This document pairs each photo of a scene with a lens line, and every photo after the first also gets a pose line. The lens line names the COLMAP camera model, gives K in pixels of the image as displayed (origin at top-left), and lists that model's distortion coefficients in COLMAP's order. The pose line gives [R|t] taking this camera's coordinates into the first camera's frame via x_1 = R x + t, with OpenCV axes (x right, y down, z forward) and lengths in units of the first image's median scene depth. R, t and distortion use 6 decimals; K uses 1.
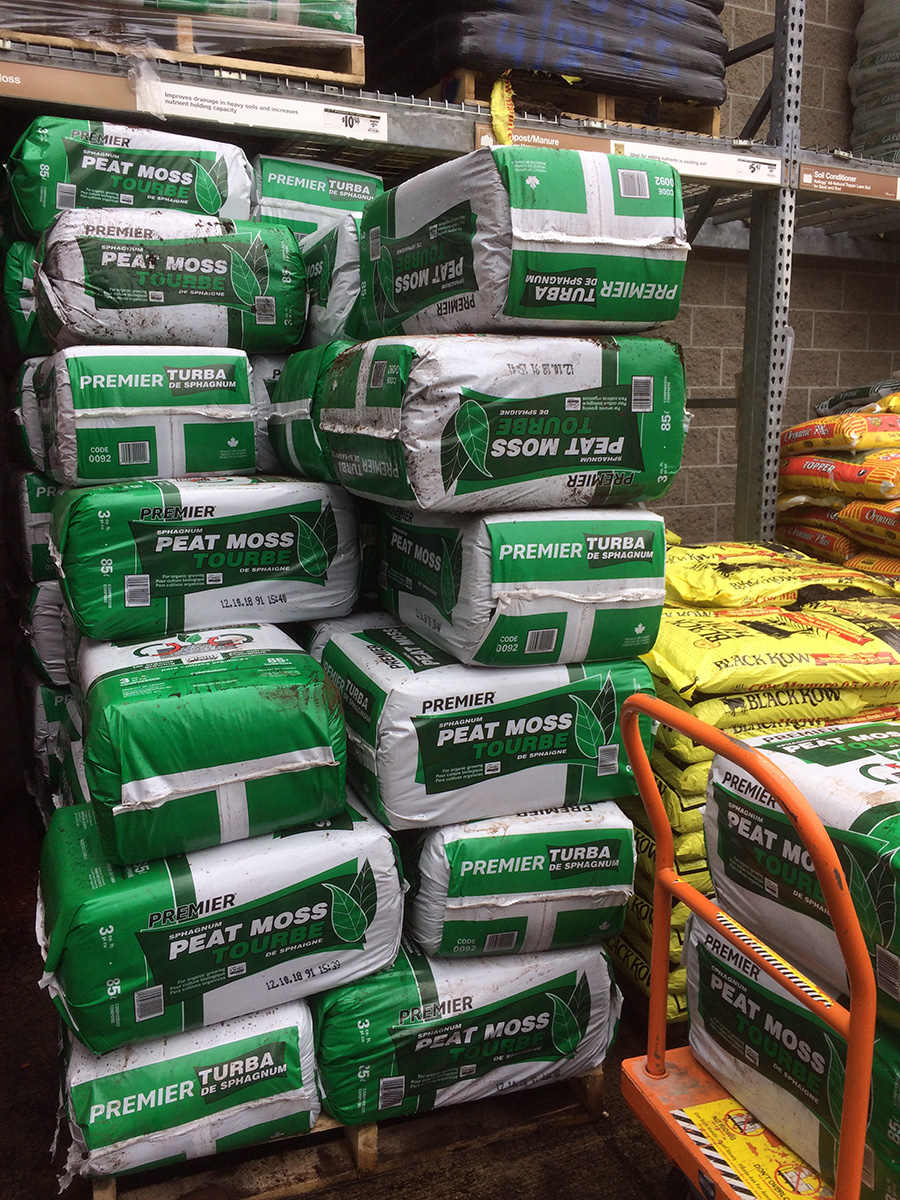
lens RADIAL K [[1034.6, 0, 450.0], [0, 1034.6, 600.0], [0, 0, 1]] dist [-0.001800, 0.001259]
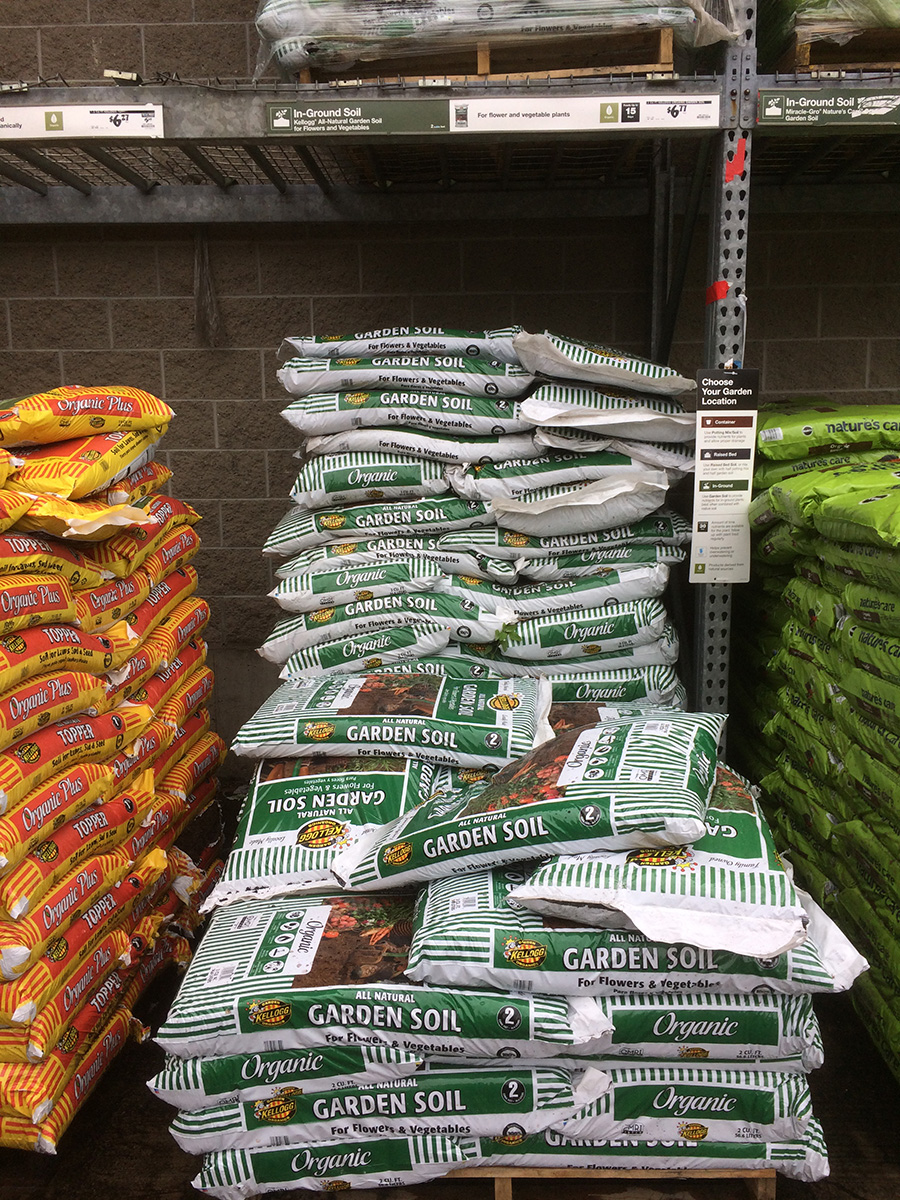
lens RADIAL K [[1034.6, 0, 450.0], [0, 1034.6, 600.0], [0, 0, 1]] dist [-0.001800, 0.001259]
pose [[0.880102, 0.083829, -0.467325, 0.642601], [-0.087432, 0.996072, 0.014016, -0.064069], [0.466664, 0.028524, 0.883974, 0.313172]]
